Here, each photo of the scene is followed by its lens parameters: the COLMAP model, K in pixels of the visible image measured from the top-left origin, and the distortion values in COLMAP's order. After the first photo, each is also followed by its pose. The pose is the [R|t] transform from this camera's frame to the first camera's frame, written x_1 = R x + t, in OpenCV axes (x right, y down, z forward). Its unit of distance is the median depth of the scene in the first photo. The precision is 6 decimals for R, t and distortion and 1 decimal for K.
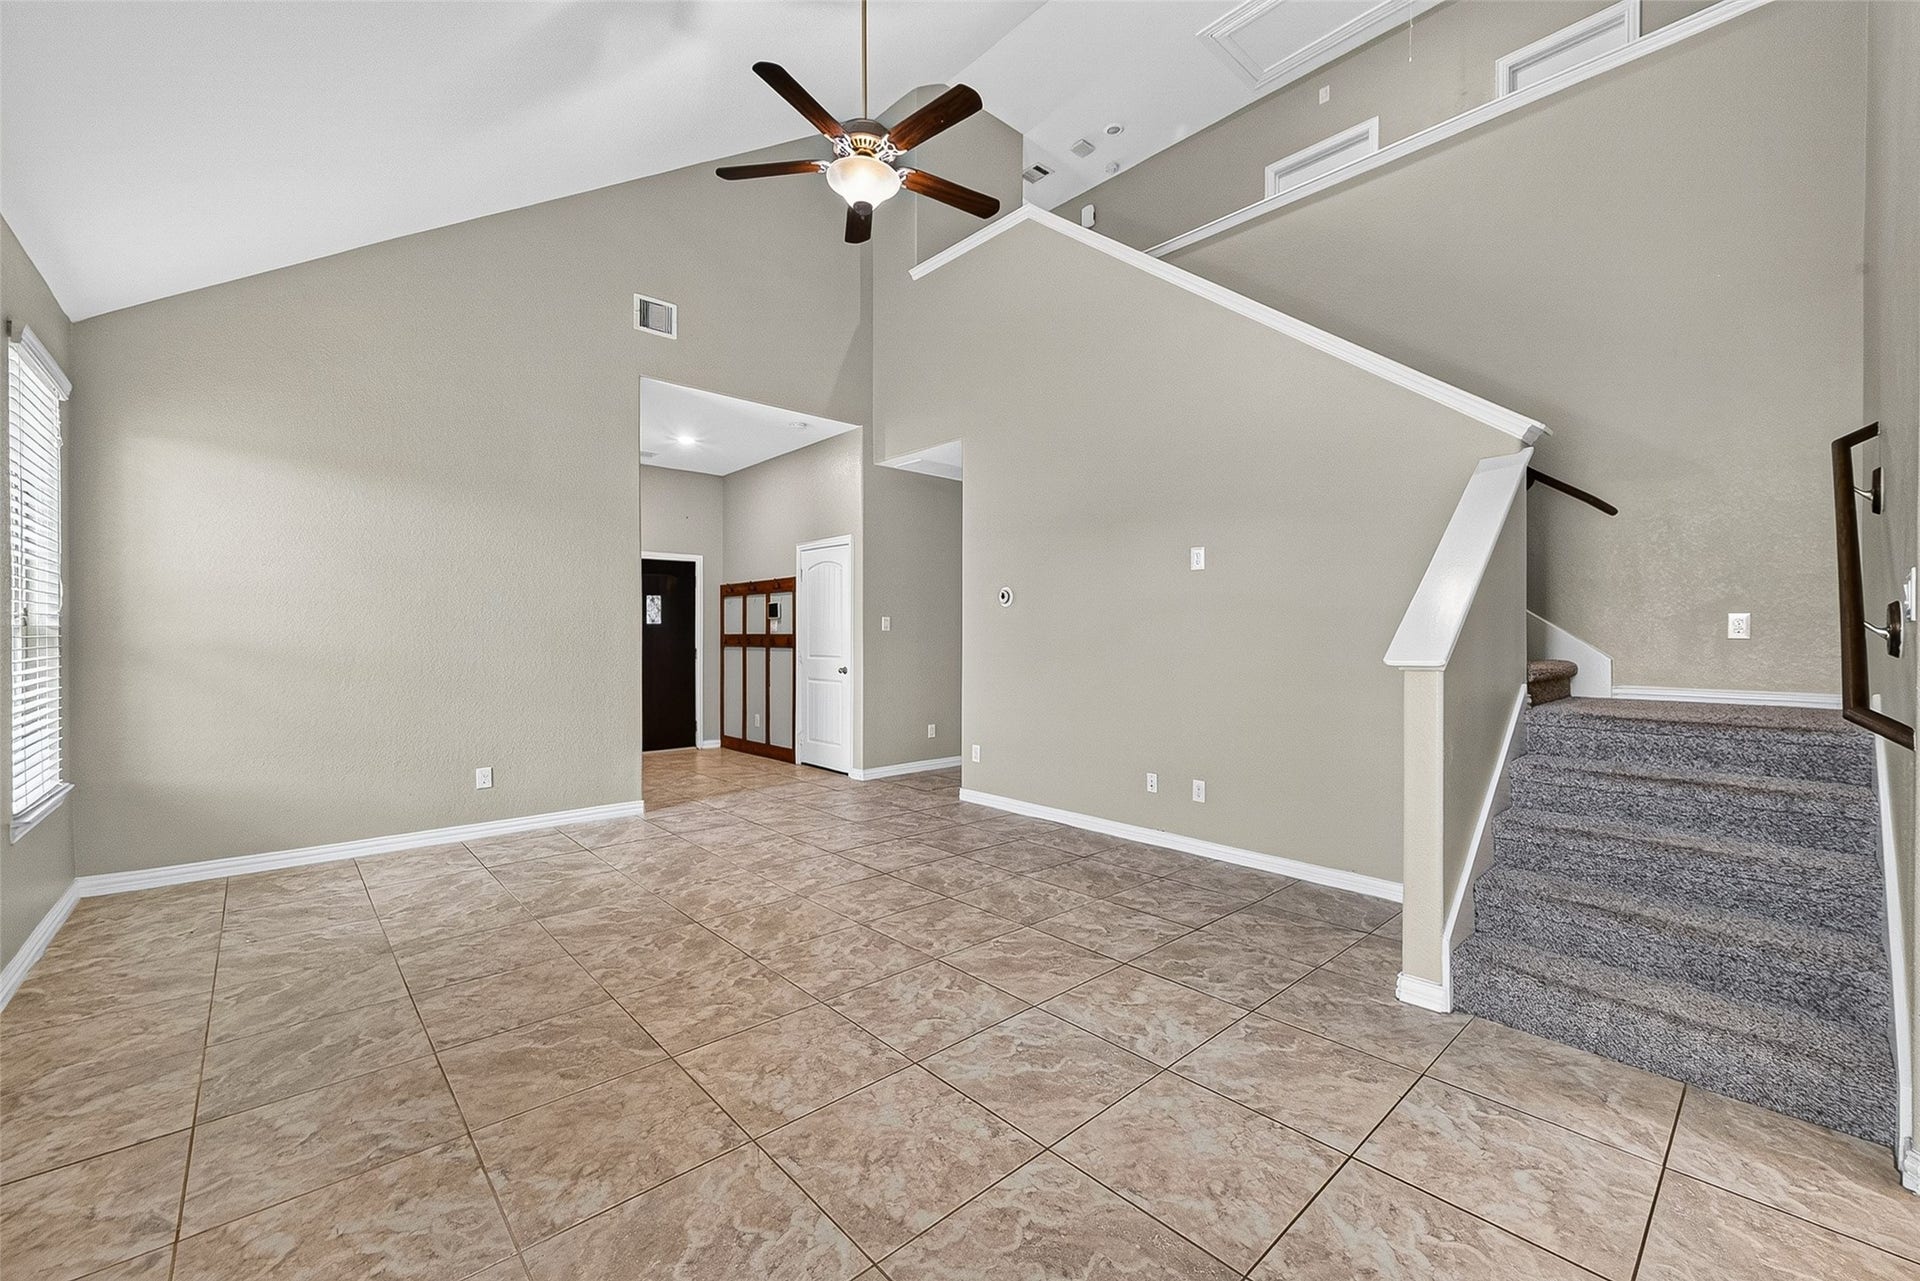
lens RADIAL K [[767.9, 0, 971.8], [0, 767.9, 642.7], [0, 0, 1]] dist [0.000851, -0.000405]
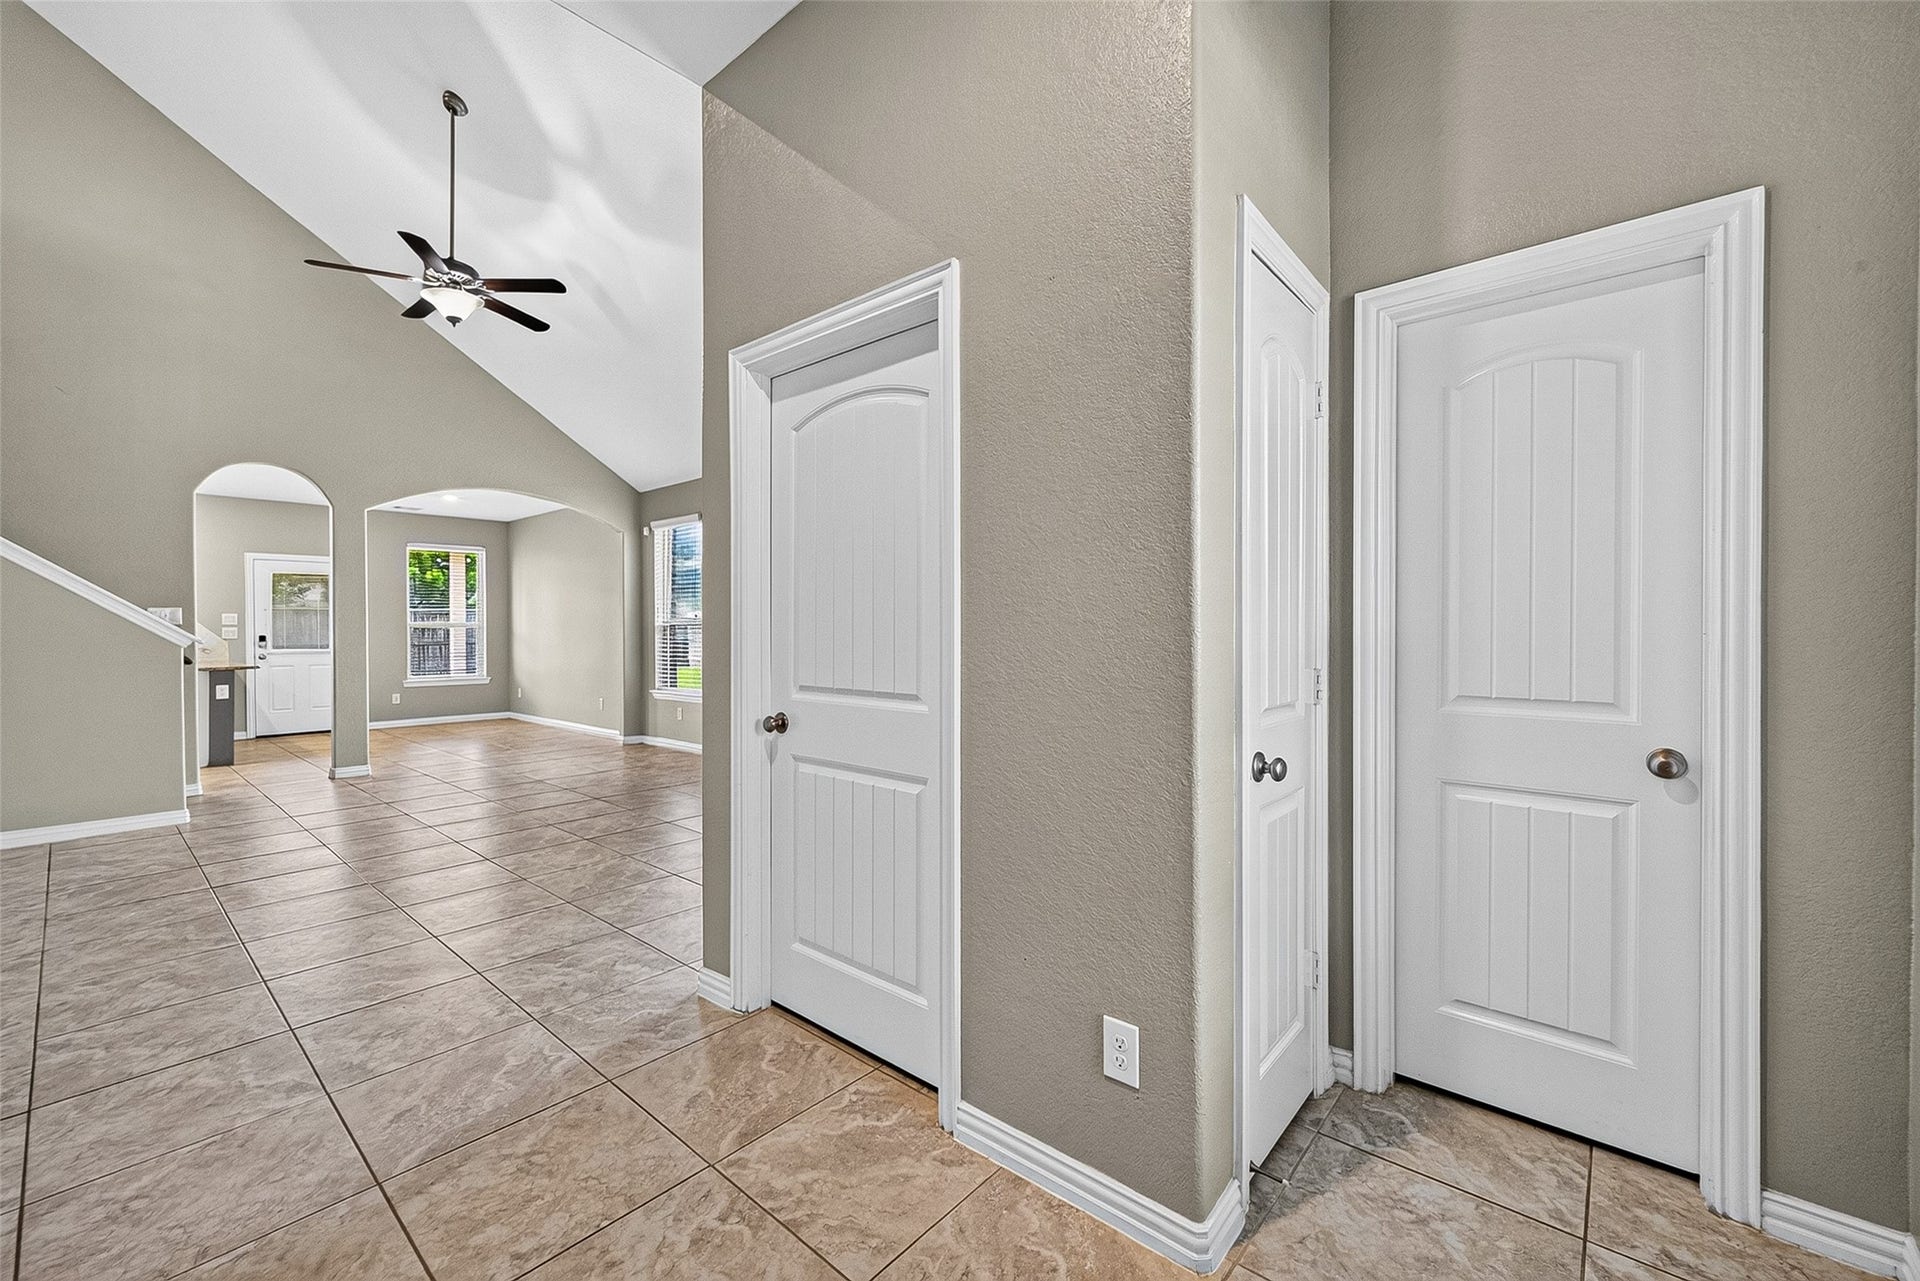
lens RADIAL K [[767.9, 0, 980.2], [0, 767.9, 634.6], [0, 0, 1]] dist [0.000851, -0.000405]
pose [[-0.991623, 0.002713, -0.129139, -0.719789], [0.000490, 0.999851, 0.017248, -0.016096], [0.129167, 0.017040, -0.991476, 1.997041]]
